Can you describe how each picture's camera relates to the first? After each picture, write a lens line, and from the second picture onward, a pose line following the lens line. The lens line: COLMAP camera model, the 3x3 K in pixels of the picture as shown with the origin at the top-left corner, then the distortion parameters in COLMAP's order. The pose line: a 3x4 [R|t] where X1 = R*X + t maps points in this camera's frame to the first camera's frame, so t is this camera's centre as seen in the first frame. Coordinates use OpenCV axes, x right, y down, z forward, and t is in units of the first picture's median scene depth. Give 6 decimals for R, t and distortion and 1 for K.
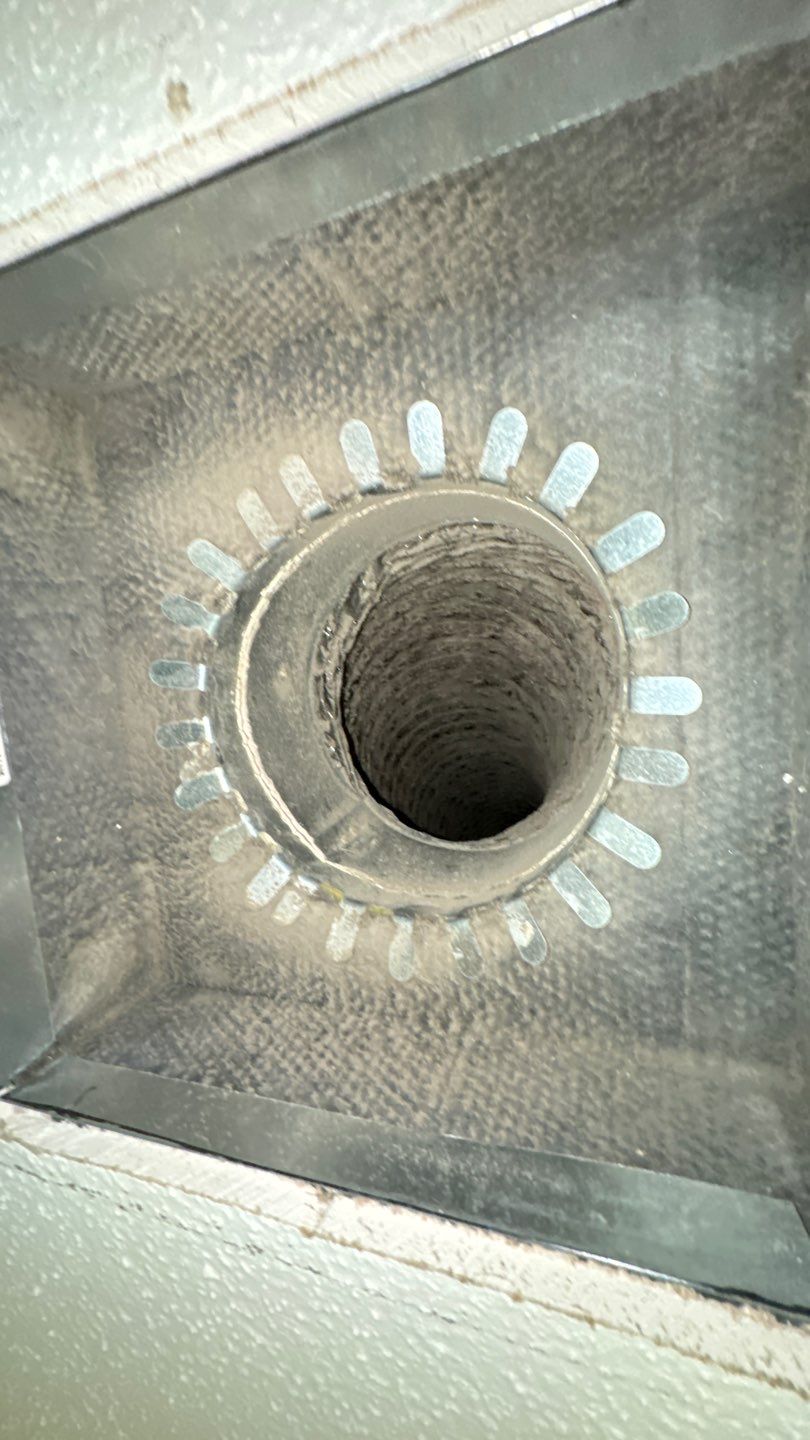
lens RADIAL K [[573.9, 0, 410.2], [0, 573.9, 714.8], [0, 0, 1]] dist [-0.001223, -0.000706]
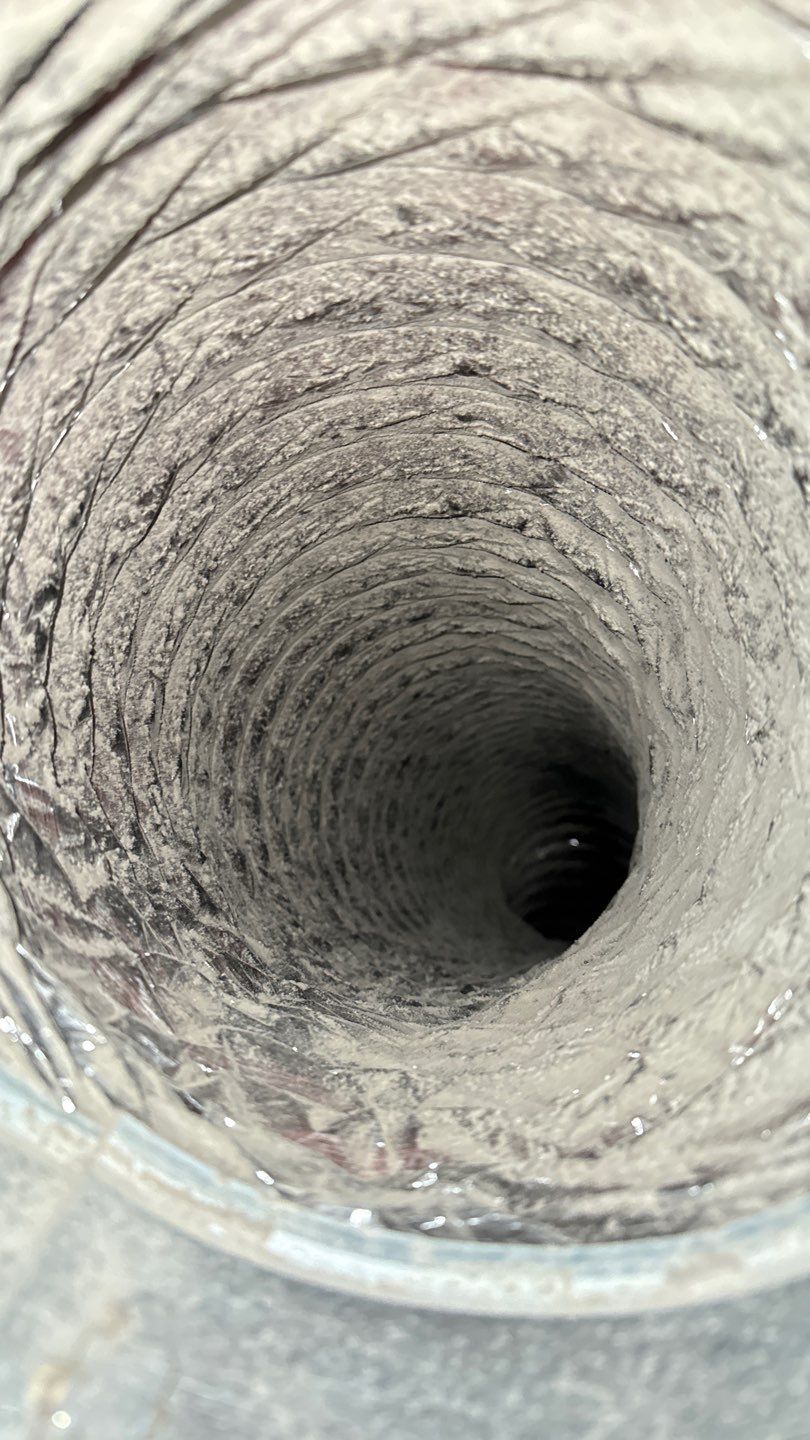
lens RADIAL K [[1035.2, 0, 405.0], [0, 1035.2, 720.0], [0, 0, 1]] dist [0.001303, -0.008300]
pose [[0.979693, -0.183872, 0.079958, 0.033729], [0.168523, 0.971187, 0.168512, -0.054742], [-0.108639, -0.151615, 0.982451, 0.453151]]
